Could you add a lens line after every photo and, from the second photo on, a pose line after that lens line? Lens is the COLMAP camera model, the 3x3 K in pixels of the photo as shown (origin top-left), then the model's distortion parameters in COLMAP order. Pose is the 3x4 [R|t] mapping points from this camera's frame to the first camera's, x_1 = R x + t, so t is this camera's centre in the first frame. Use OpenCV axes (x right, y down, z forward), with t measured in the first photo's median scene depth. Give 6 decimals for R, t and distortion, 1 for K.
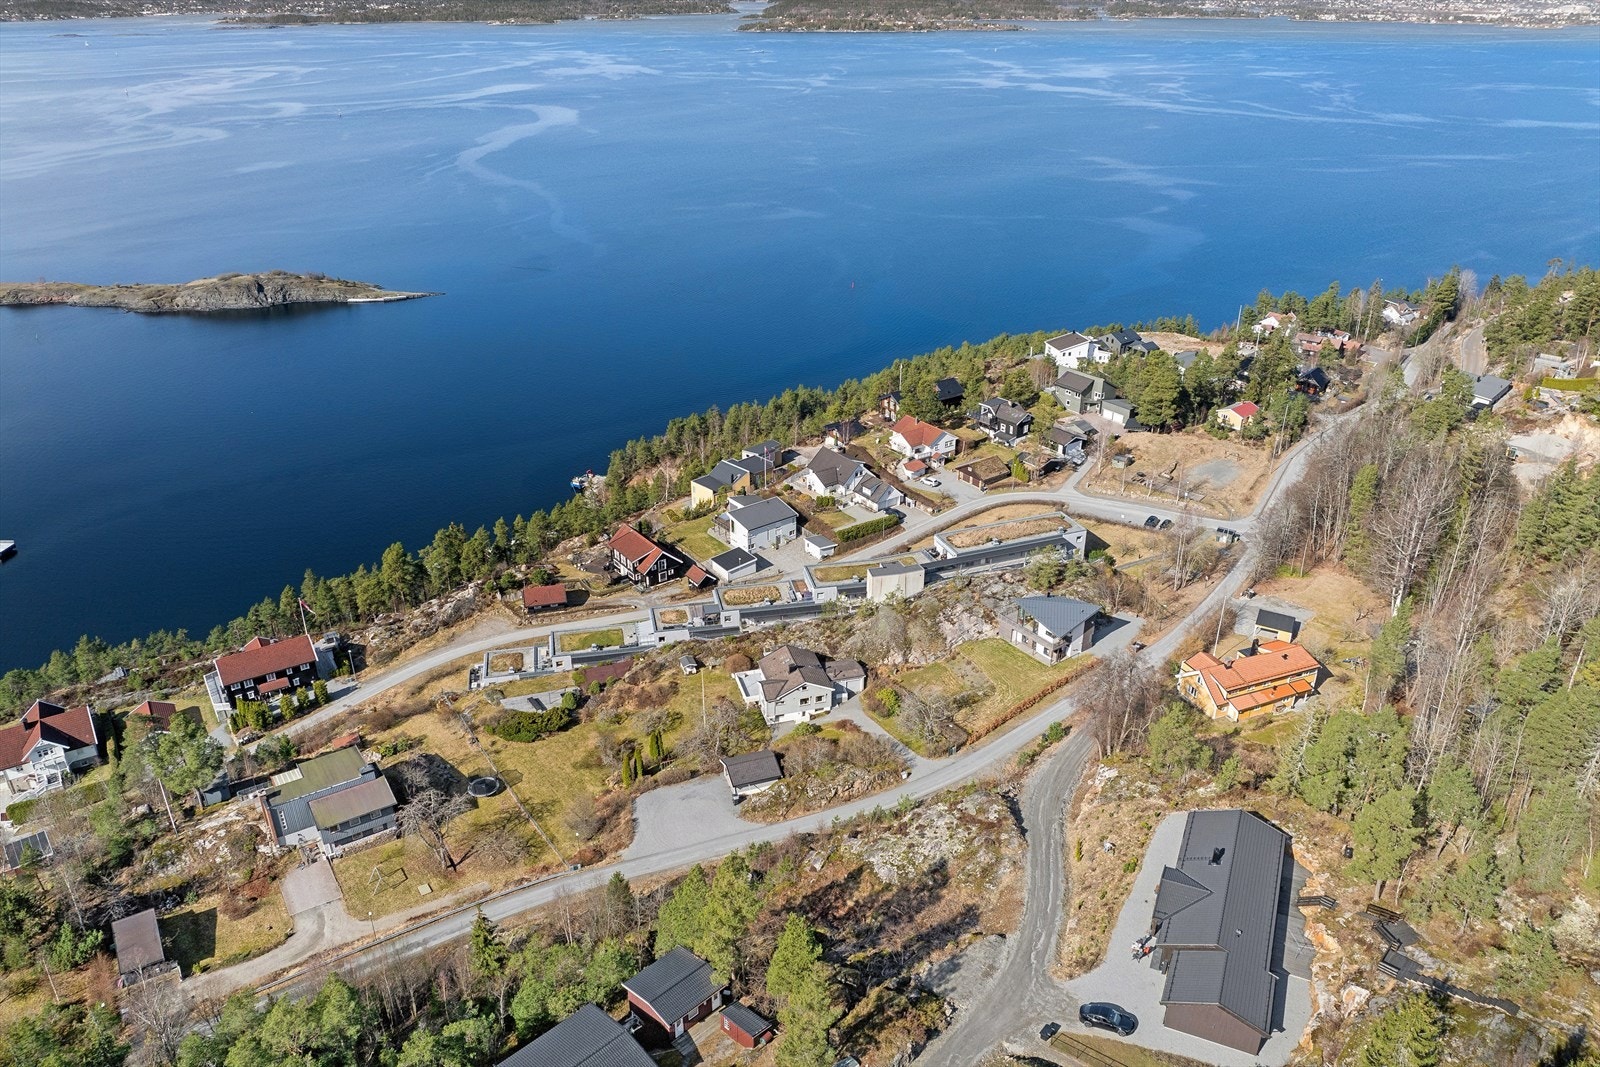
lens RADIAL K [[1126.4, 0, 803.1], [0, 1126.4, 571.1], [0, 0, 1]] dist [-0.028137, -0.009131]
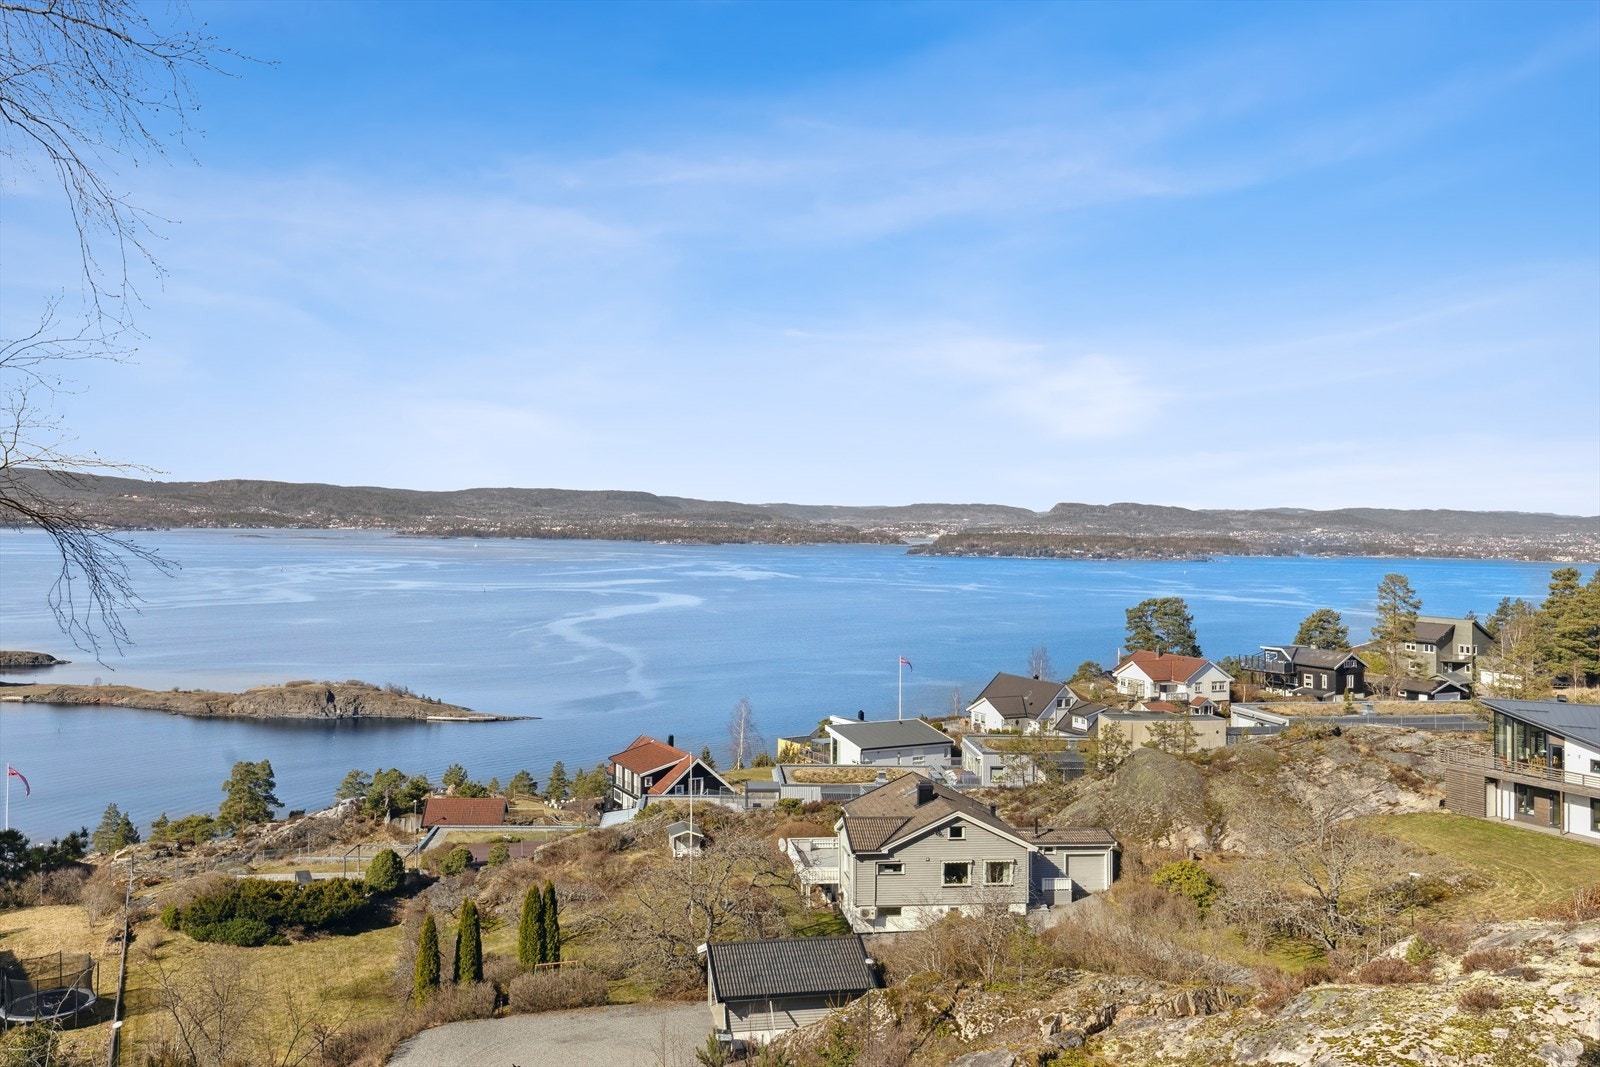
lens RADIAL K [[1265.5, 0, 786.2], [0, 1265.5, 524.4], [0, 0, 1]] dist [0.008266, -0.005381]
pose [[0.988960, 0.013135, -0.147598, 0.005404], [-0.080483, 0.883951, -0.460601, 0.193714], [0.124420, 0.467396, 0.875249, 0.518627]]
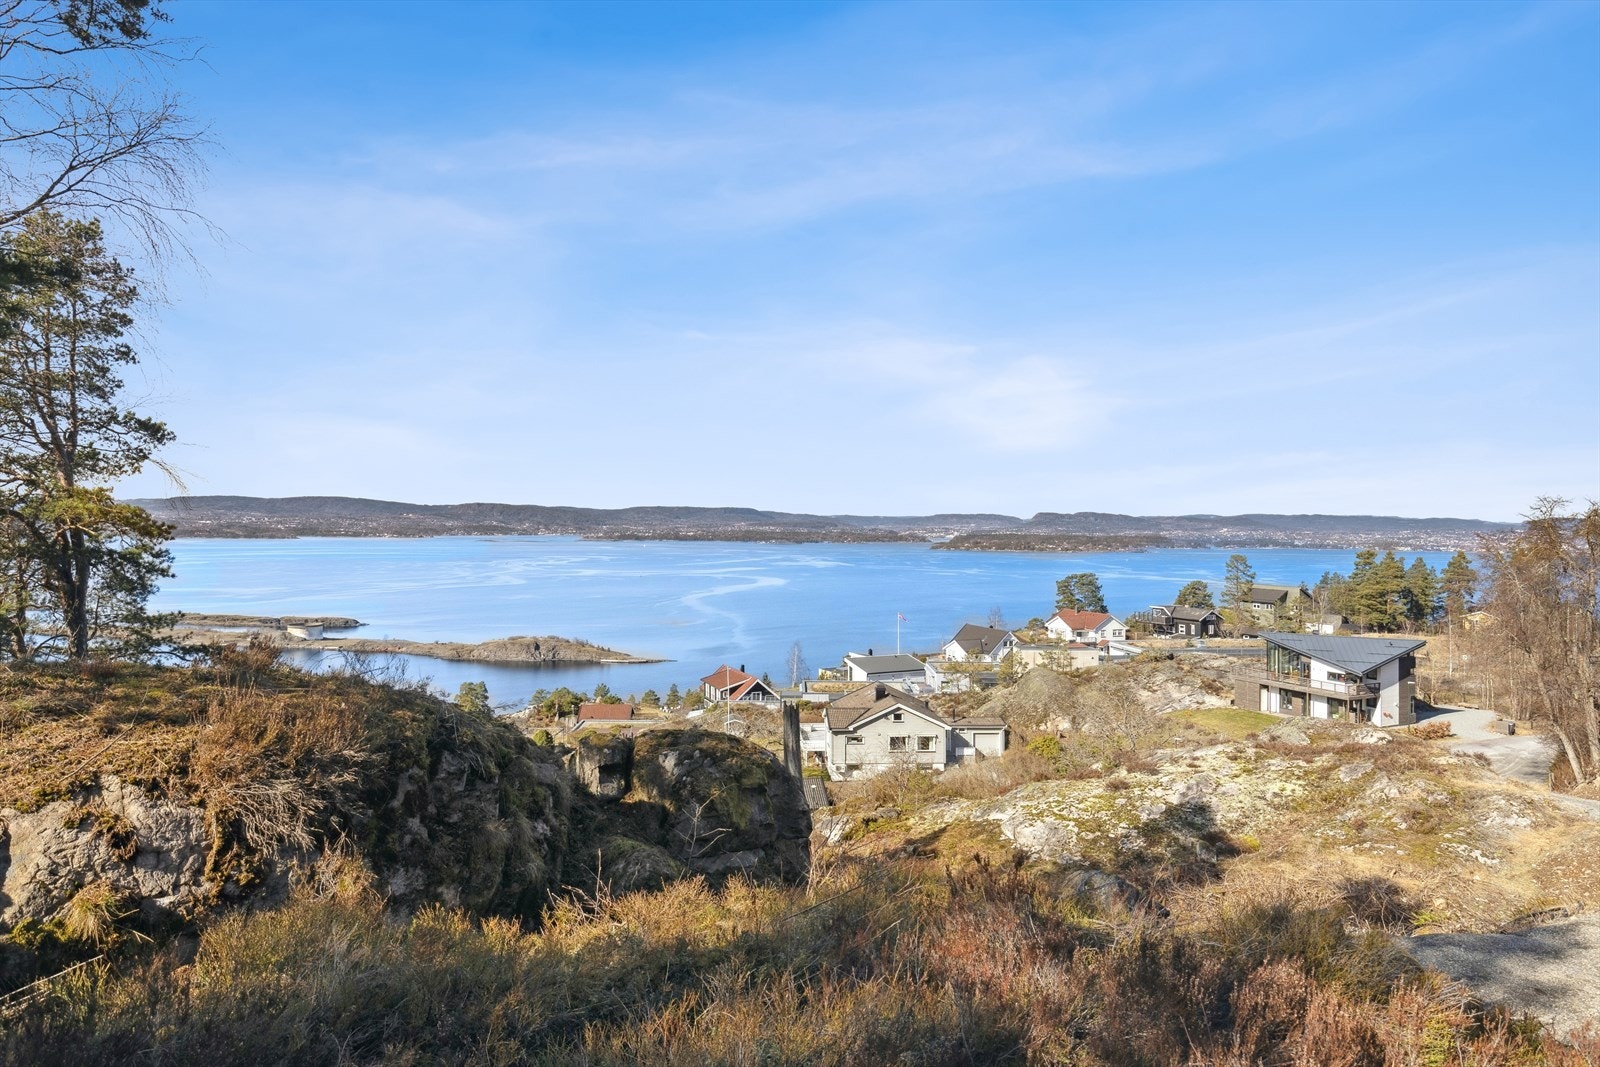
lens RADIAL K [[871.2, 0, 796.4], [0, 871.2, 546.4], [0, 0, 1]] dist [0.005990, -0.000617]
pose [[0.978677, 0.007639, -0.205265, 0.038071], [-0.098891, 0.893396, -0.438251, 0.207768], [0.180035, 0.449205, 0.875101, 0.501955]]
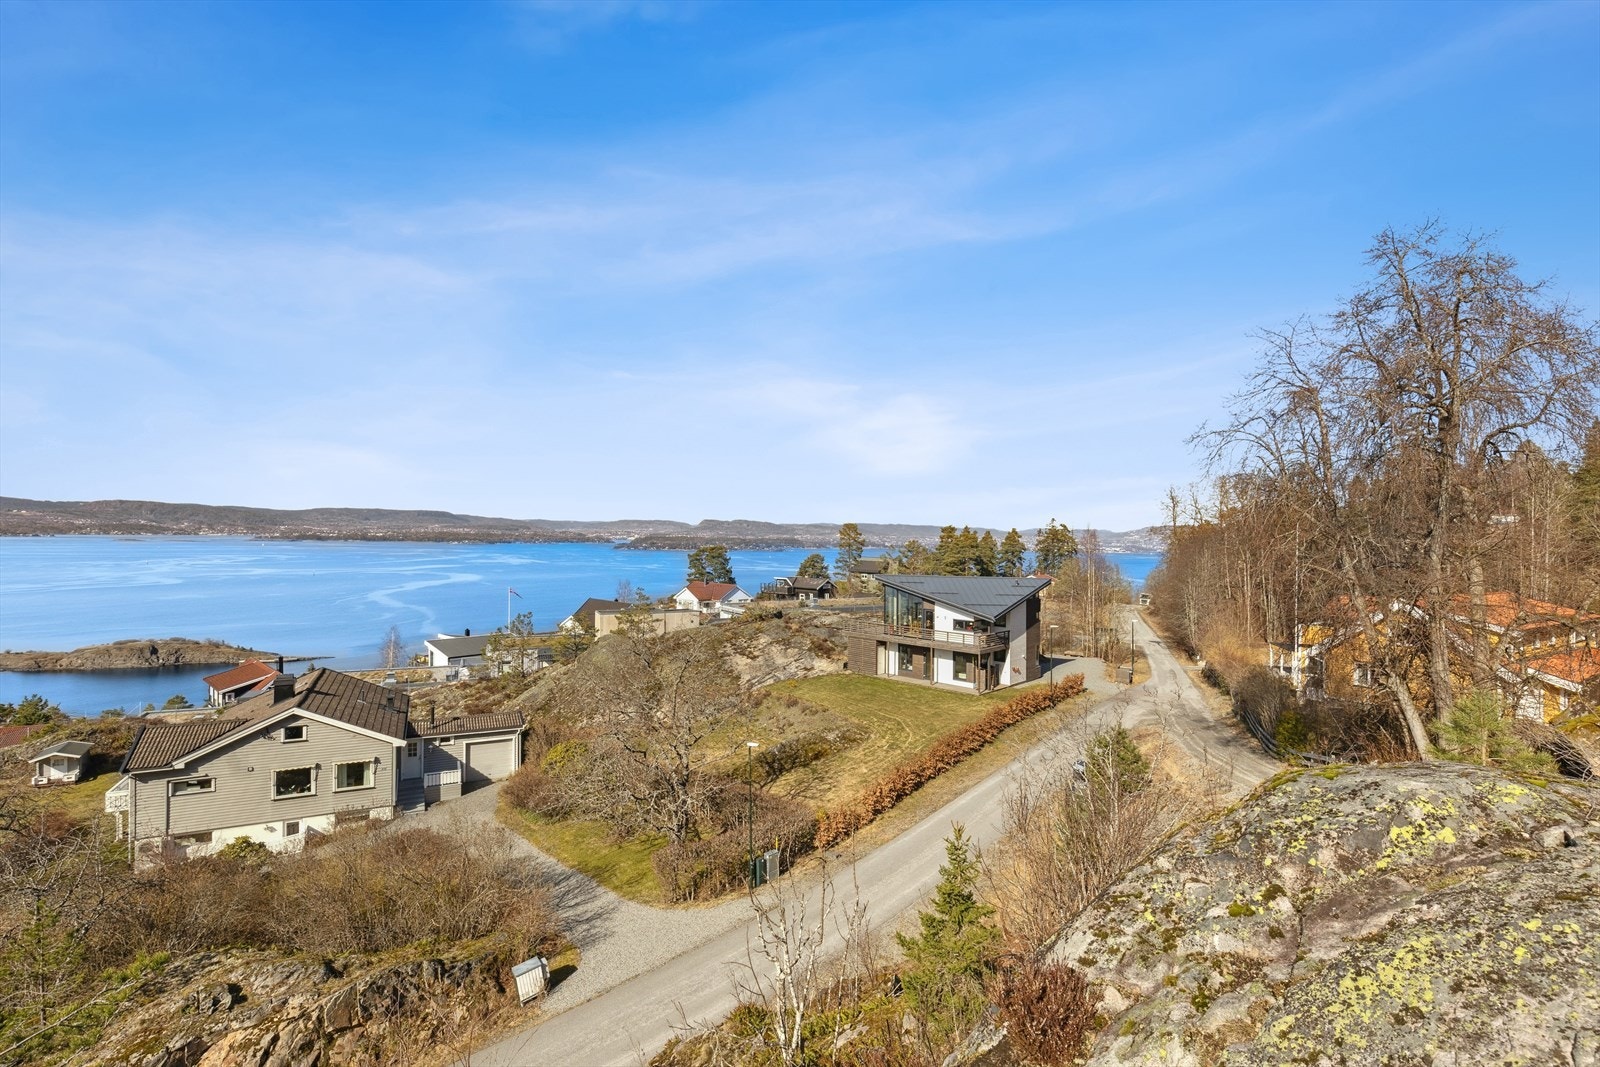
lens RADIAL K [[728.4, 0, 791.1], [0, 728.4, 535.8], [0, 0, 1]] dist [0.005746, -0.000437]
pose [[0.983255, 0.010001, 0.181963, 0.092018], [0.075485, 0.886457, -0.456614, 0.144758], [-0.165869, 0.462703, 0.870858, 0.700212]]
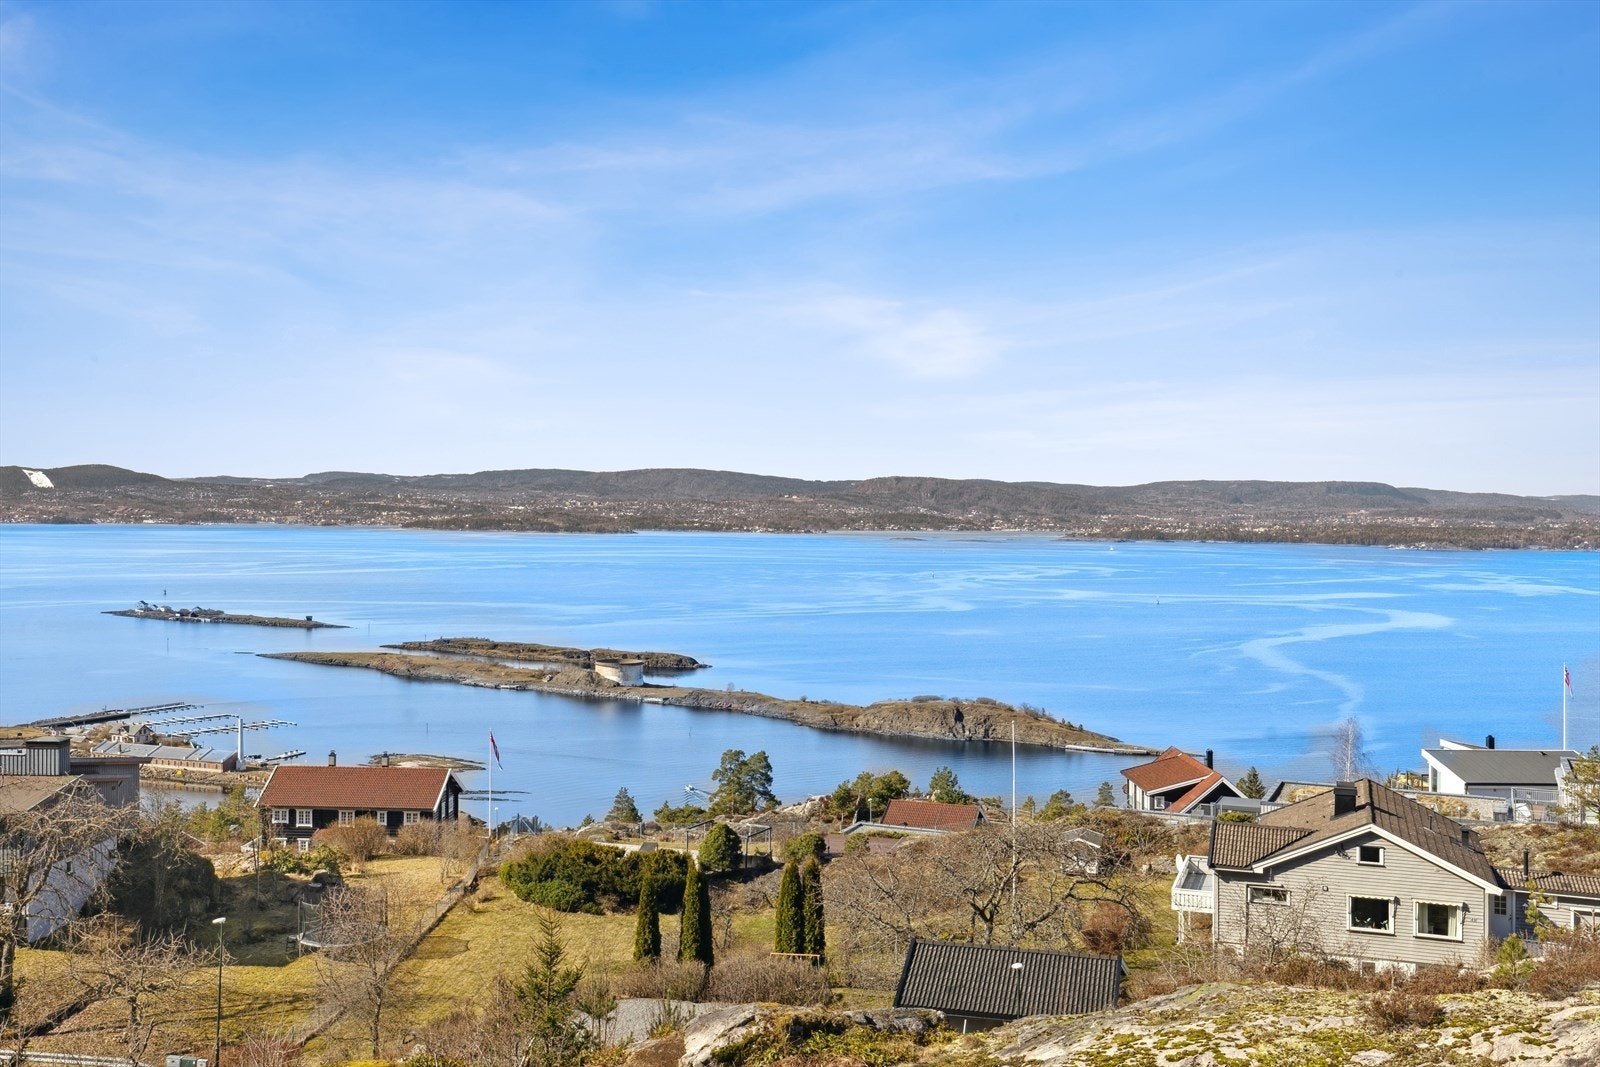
lens RADIAL K [[1529.5, 0, 793.6], [0, 1529.5, 517.1], [0, 0, 1]] dist [0.003043, 0.015348]
pose [[0.810829, 0.005239, -0.585259, 0.092041], [-0.278732, 0.882739, -0.378259, 0.188558], [0.514649, 0.469834, 0.717211, 0.577184]]
